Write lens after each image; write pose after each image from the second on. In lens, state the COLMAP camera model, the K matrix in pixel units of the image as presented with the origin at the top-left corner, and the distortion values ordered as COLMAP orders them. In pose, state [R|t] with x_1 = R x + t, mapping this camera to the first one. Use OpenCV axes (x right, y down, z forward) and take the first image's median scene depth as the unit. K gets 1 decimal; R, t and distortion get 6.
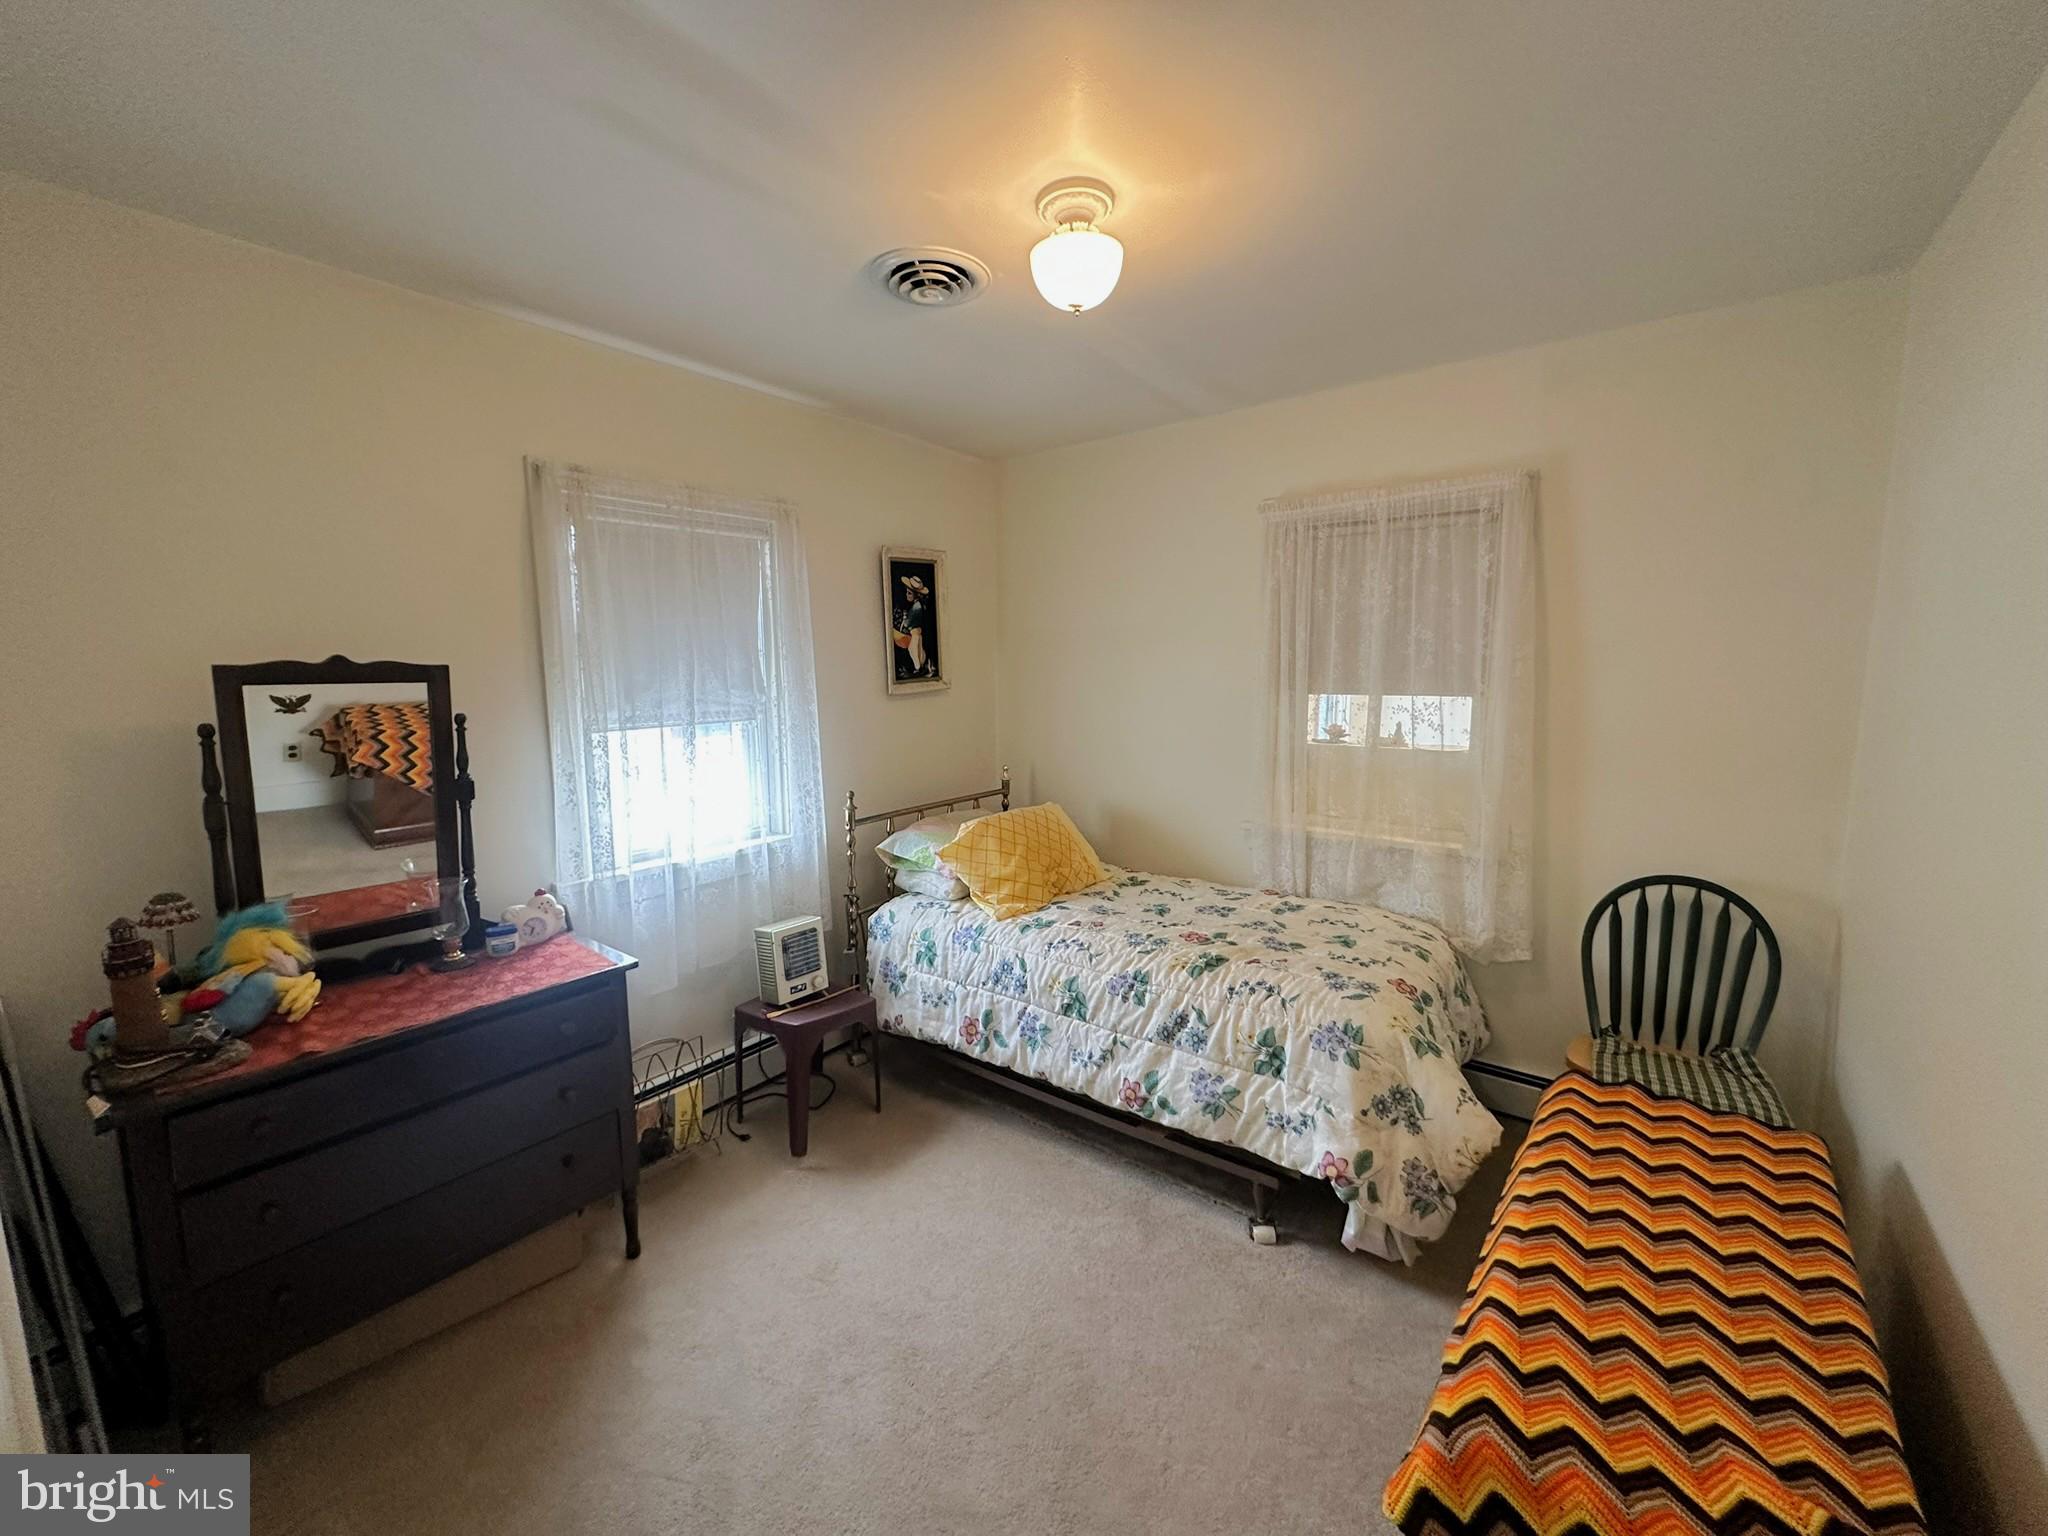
lens RADIAL K [[835.4, 0, 1020.6], [0, 835.4, 760.0], [0, 0, 1]] dist [-0.005613, 0.001857]
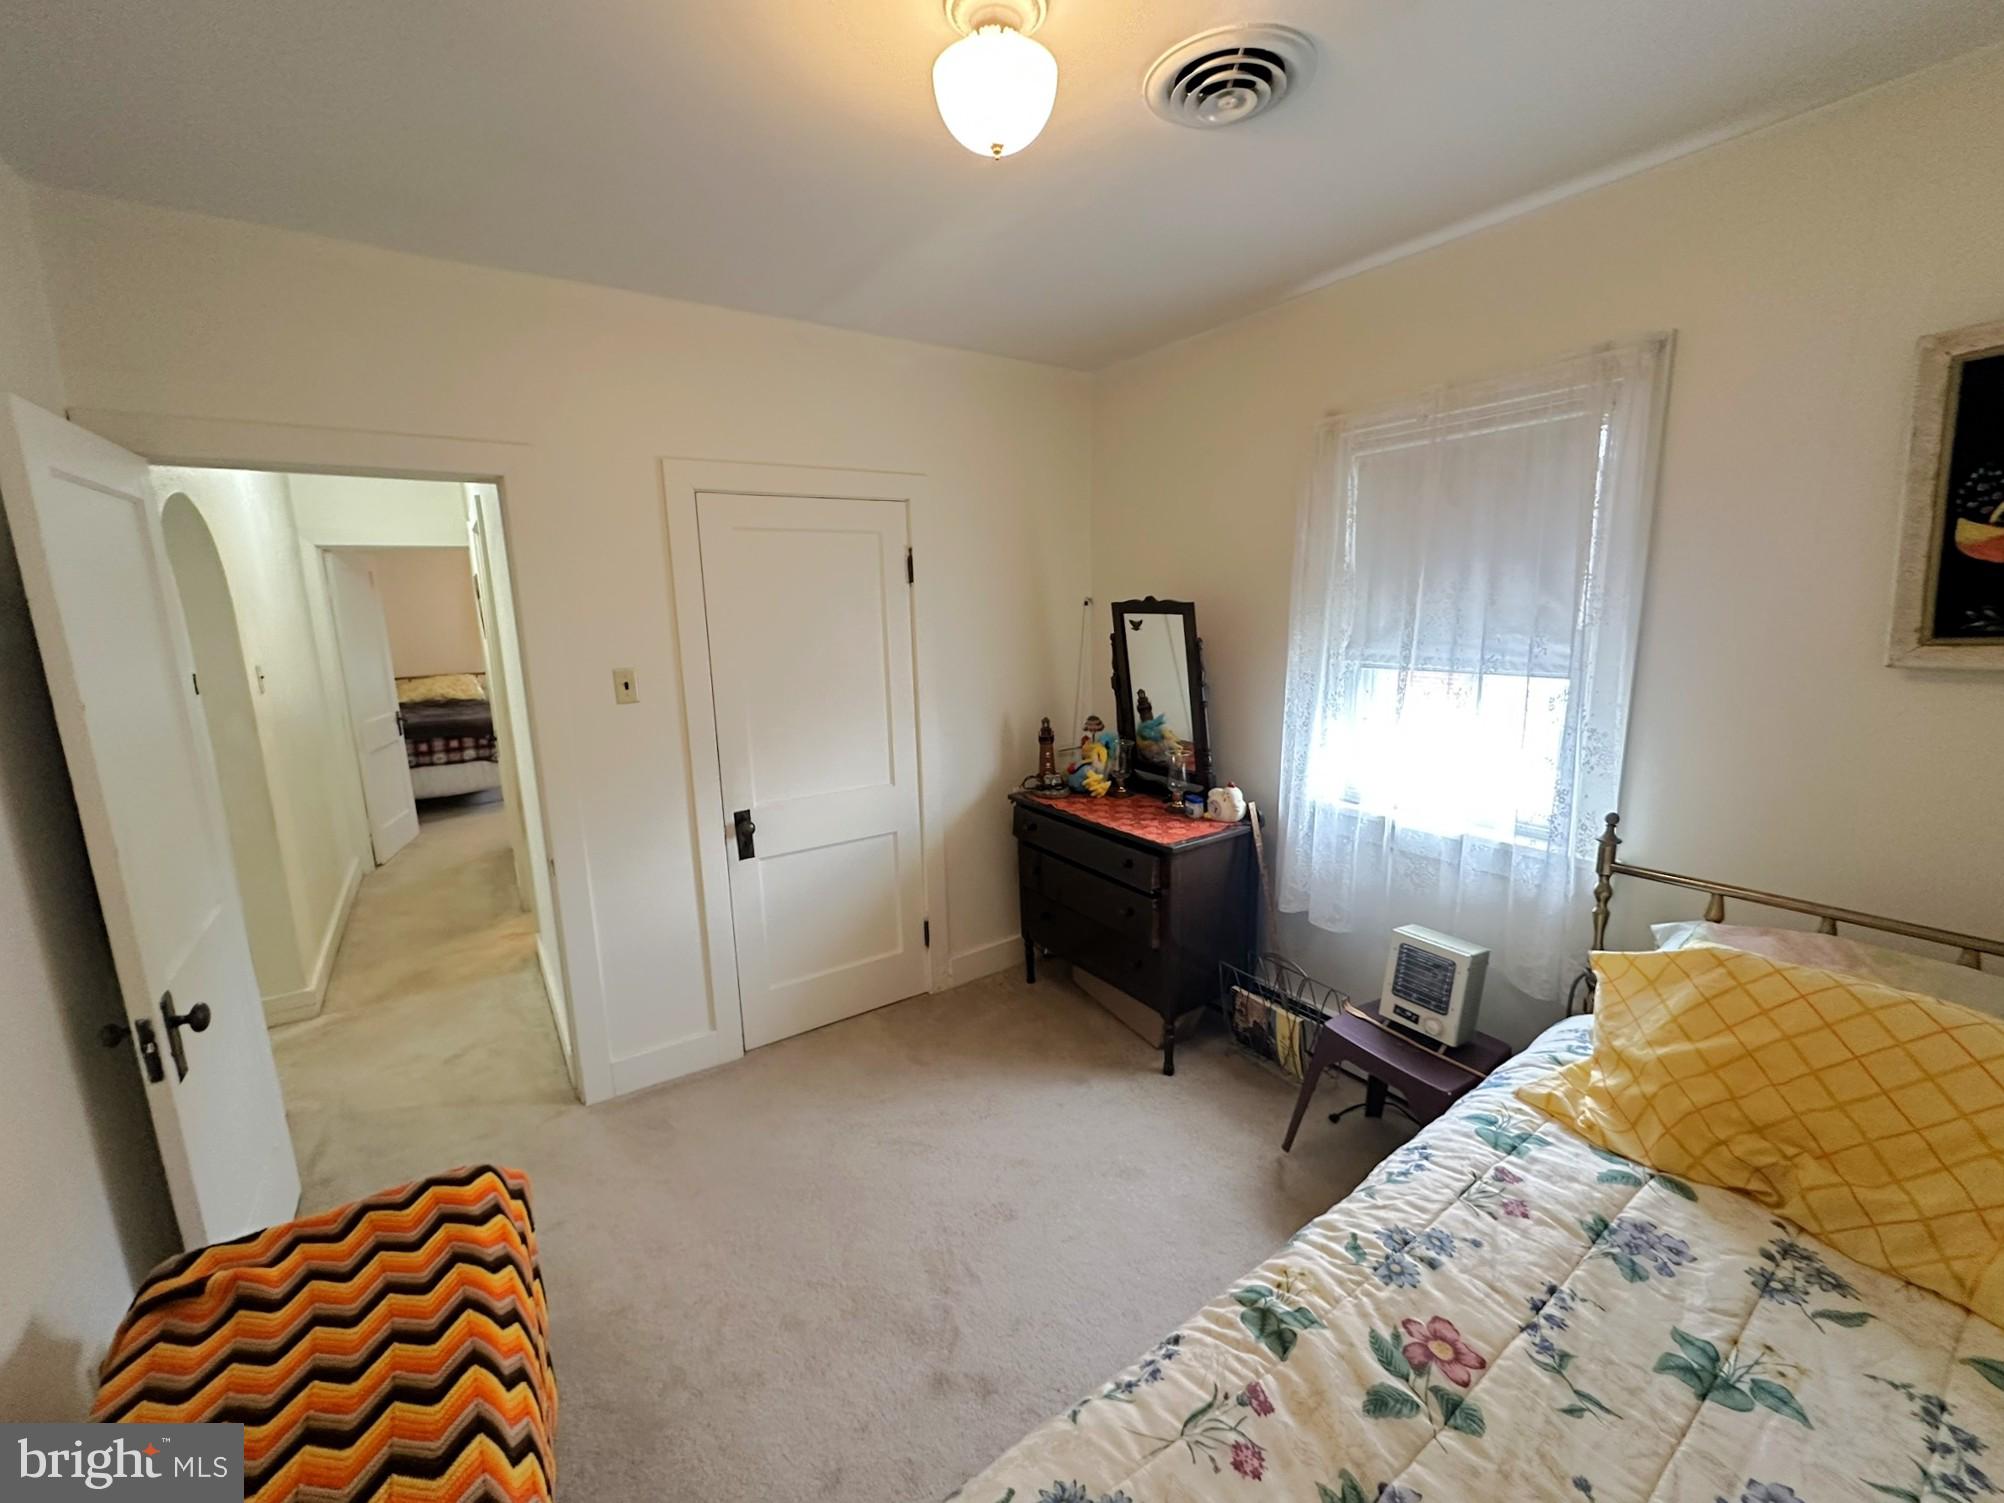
lens RADIAL K [[817.4, 0, 1000.4], [0, 817.4, 750.3], [0, 0, 1]] dist [-0.005613, 0.001857]
pose [[-0.323752, 0.191177, -0.926626, 0.600359], [-0.087946, 0.969052, 0.230657, -0.131221], [0.942046, 0.156169, -0.296920, 0.926737]]
